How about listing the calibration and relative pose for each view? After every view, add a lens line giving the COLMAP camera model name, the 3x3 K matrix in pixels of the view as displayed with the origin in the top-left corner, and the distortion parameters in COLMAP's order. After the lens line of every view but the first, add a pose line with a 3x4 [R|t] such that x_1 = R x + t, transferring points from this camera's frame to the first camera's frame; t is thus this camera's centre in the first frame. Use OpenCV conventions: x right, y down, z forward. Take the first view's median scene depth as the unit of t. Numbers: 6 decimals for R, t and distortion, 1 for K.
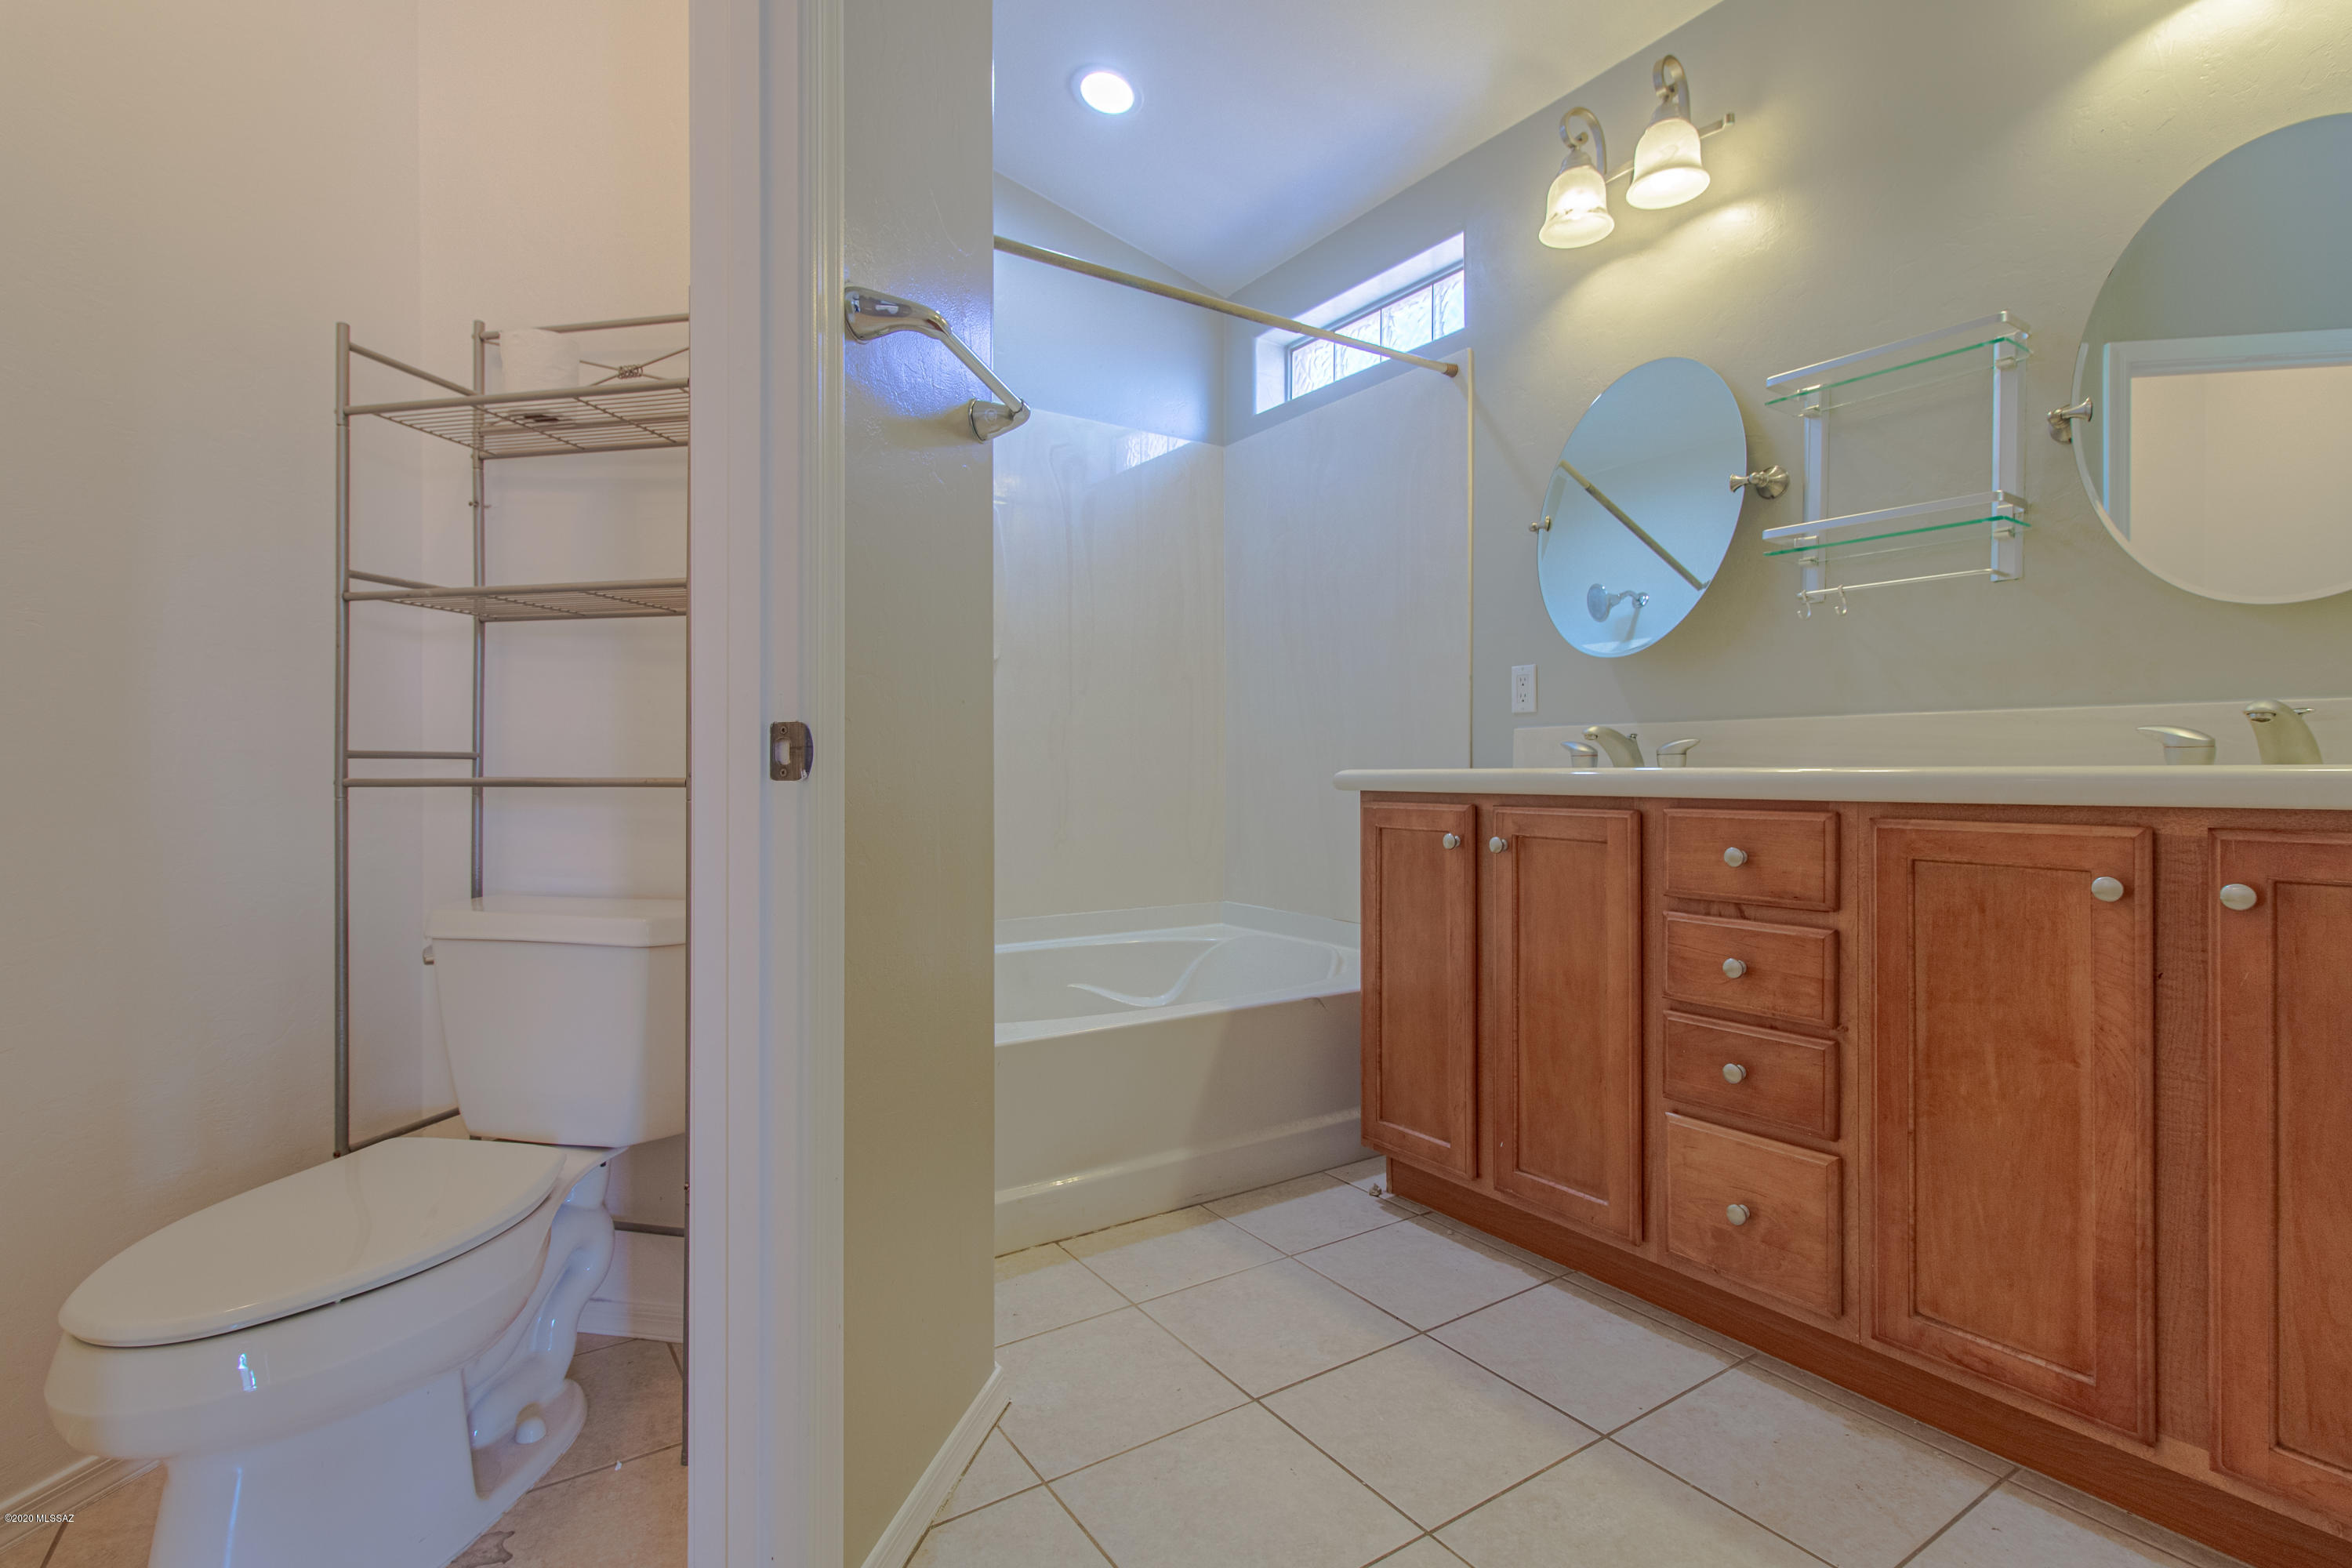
lens RADIAL K [[1116.5, 0, 1191.0], [0, 1116.5, 771.0], [0, 0, 1]] dist [0.006247, -0.000931]
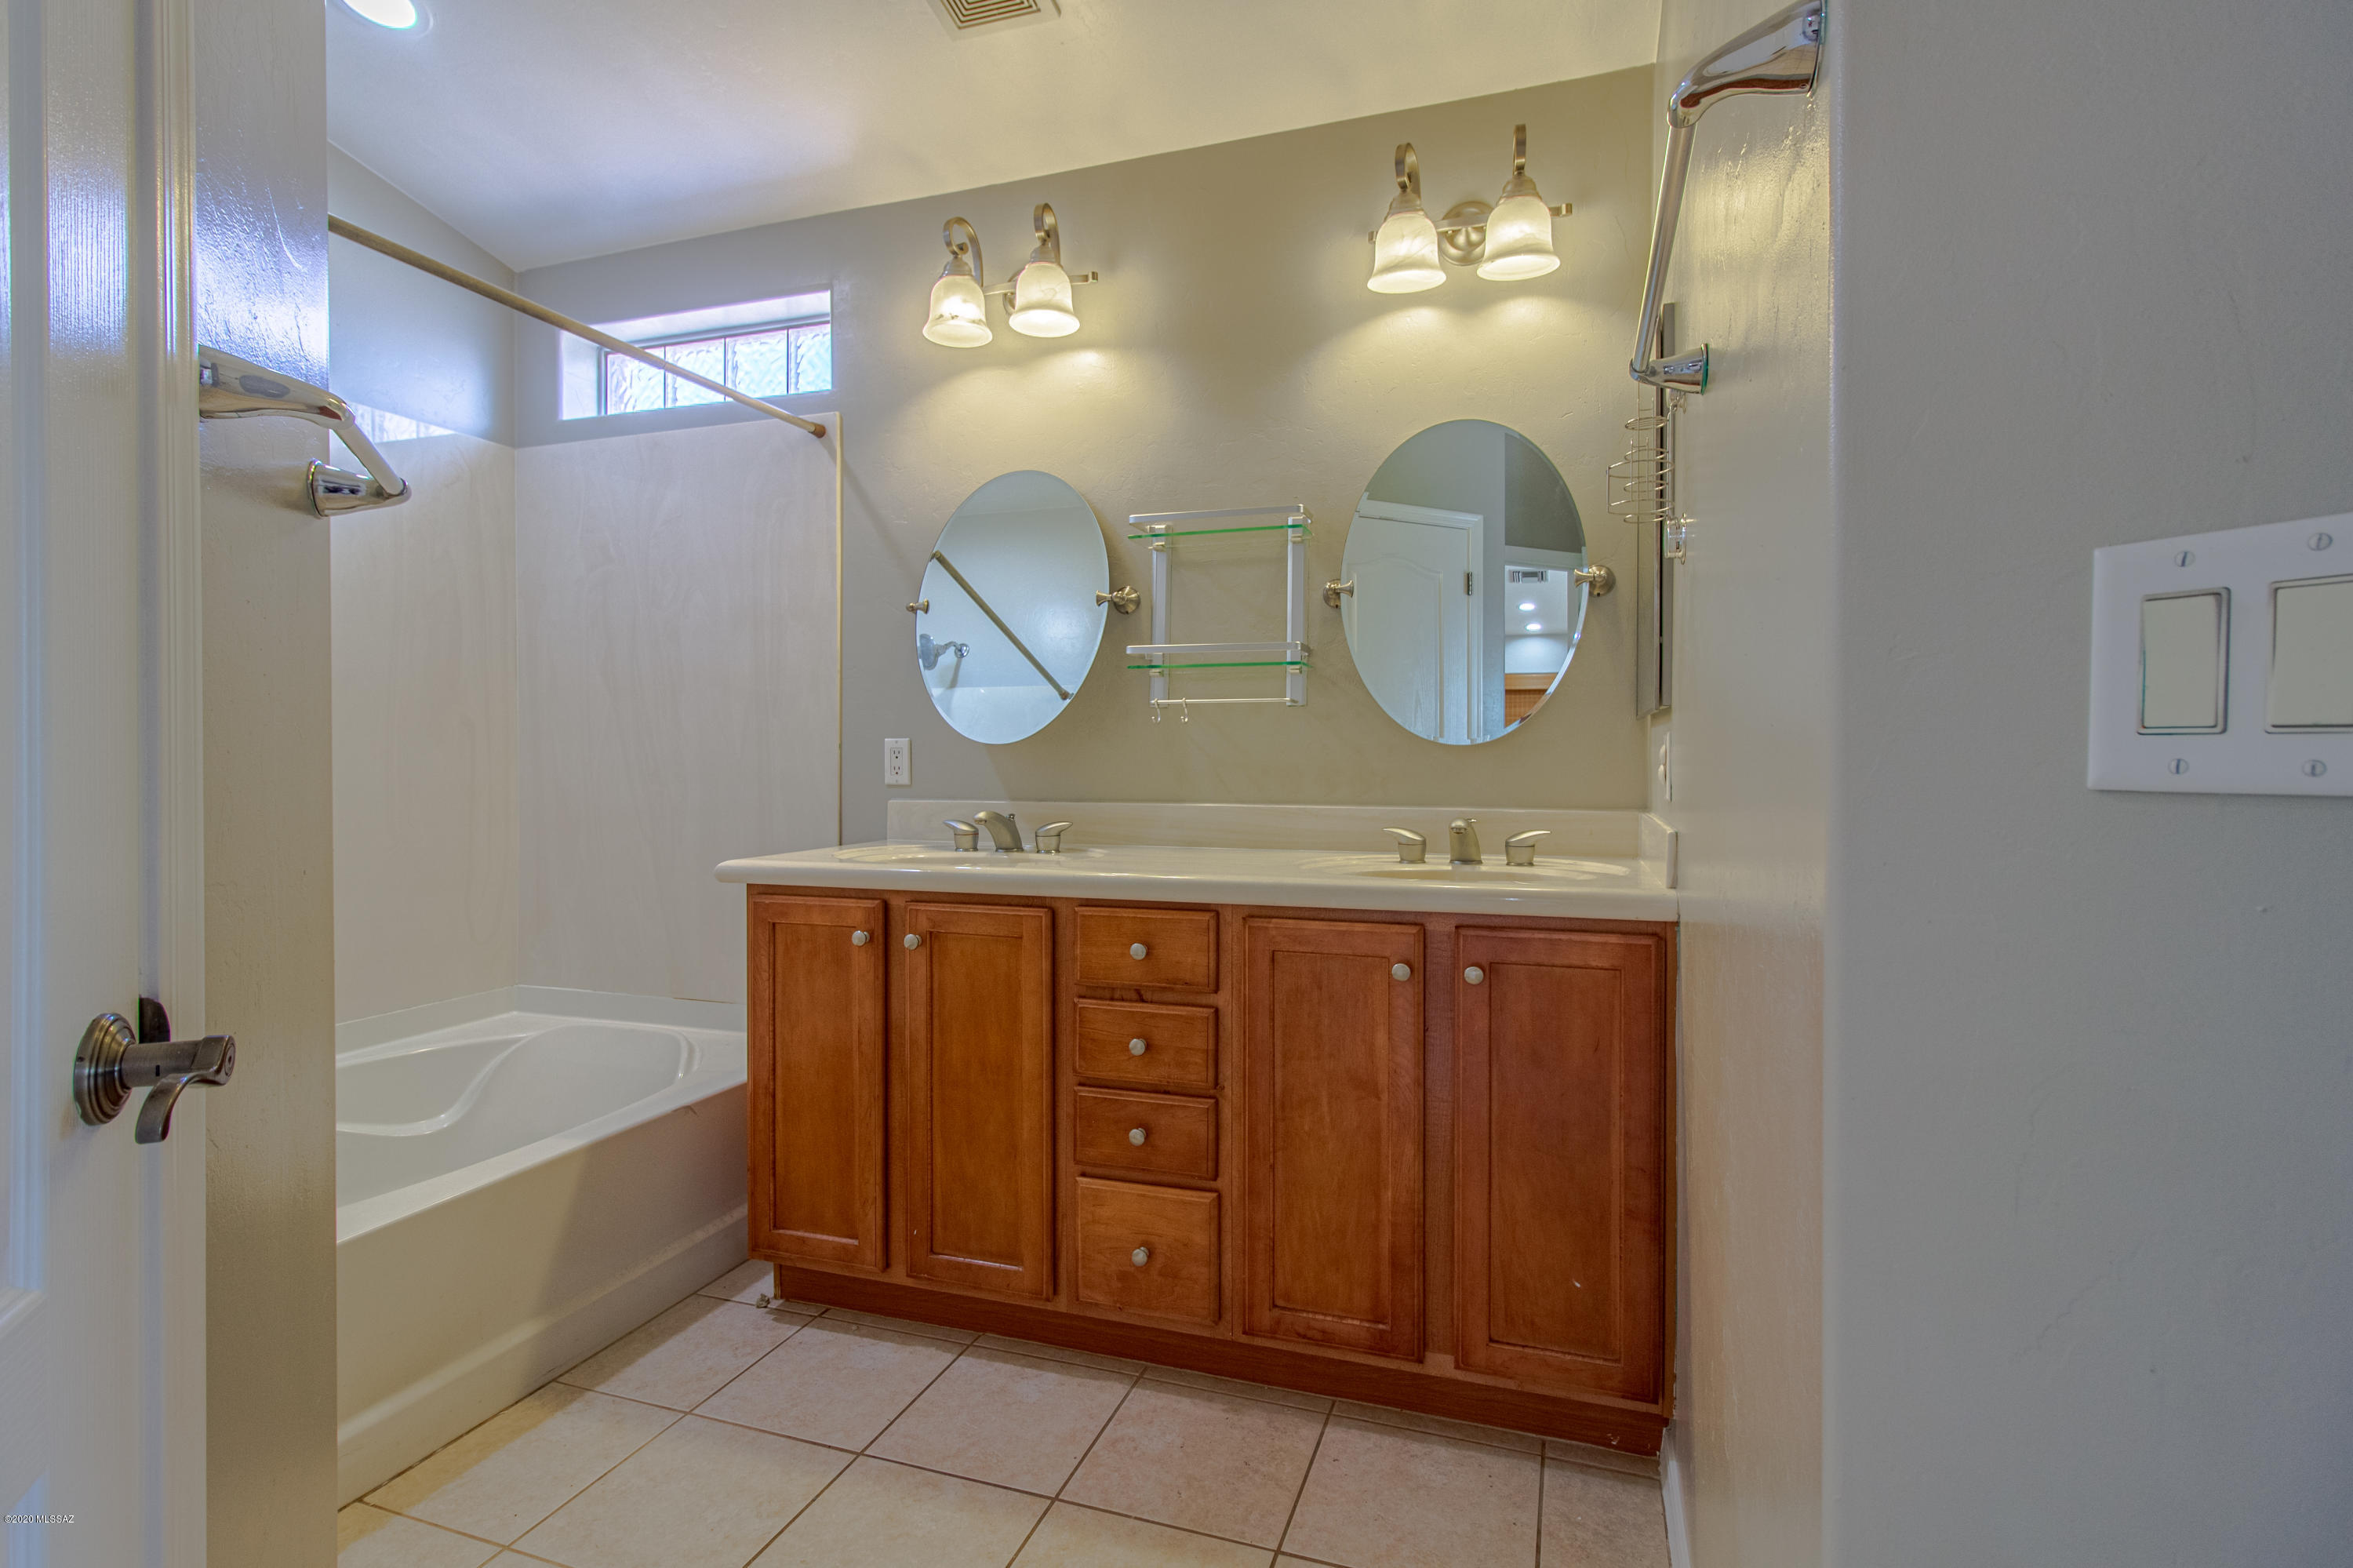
lens RADIAL K [[1117.0, 0, 1188.8], [0, 1117.0, 775.7], [0, 0, 1]] dist [0.006247, -0.000931]
pose [[0.801197, -0.013132, 0.598256, -0.128423], [0.006113, 0.999887, 0.013761, -0.095974], [-0.598369, -0.007368, 0.801187, 0.035072]]
